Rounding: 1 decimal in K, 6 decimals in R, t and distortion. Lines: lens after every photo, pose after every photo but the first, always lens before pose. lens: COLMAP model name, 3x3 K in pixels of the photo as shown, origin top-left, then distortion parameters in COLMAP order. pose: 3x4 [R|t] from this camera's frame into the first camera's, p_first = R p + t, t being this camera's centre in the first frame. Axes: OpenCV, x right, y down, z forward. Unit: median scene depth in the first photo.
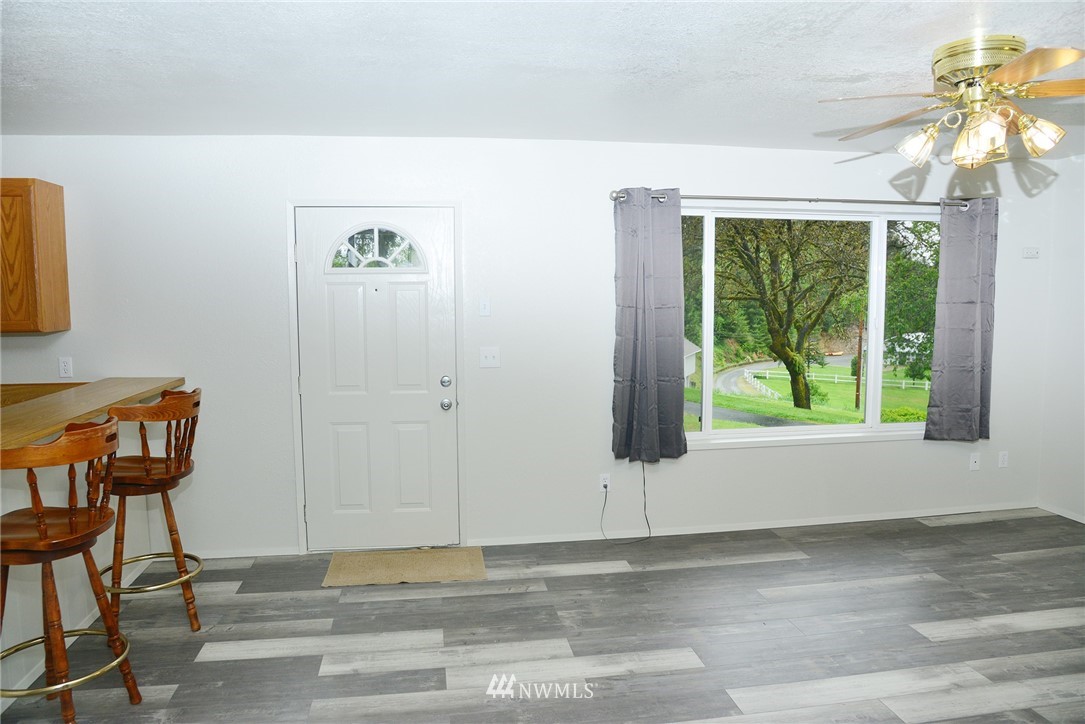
lens RADIAL K [[750.3, 0, 538.7], [0, 750.3, 364.1], [0, 0, 1]] dist [-0.124350, 0.072560]
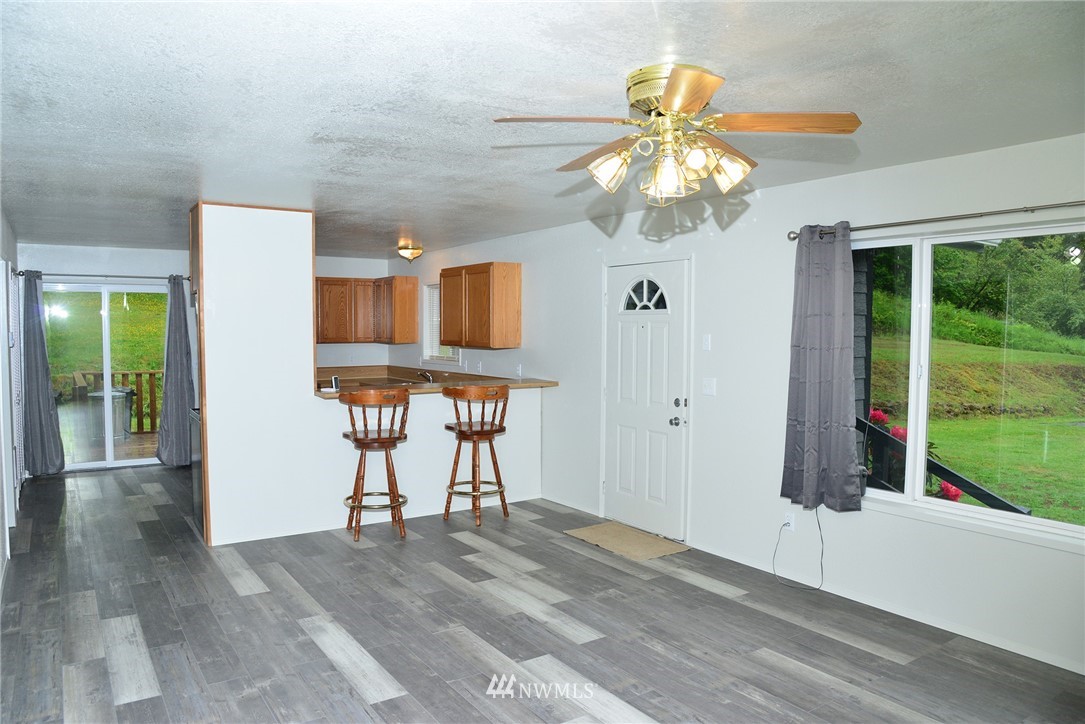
lens RADIAL K [[750.3, 0, 538.7], [0, 750.3, 364.1], [0, 0, 1]] dist [-0.124350, 0.072560]
pose [[0.422148, 0.050927, -0.905095, 0.947172], [-0.094895, 0.995418, 0.011749, -0.034817], [0.901546, 0.080929, 0.425047, 0.299002]]
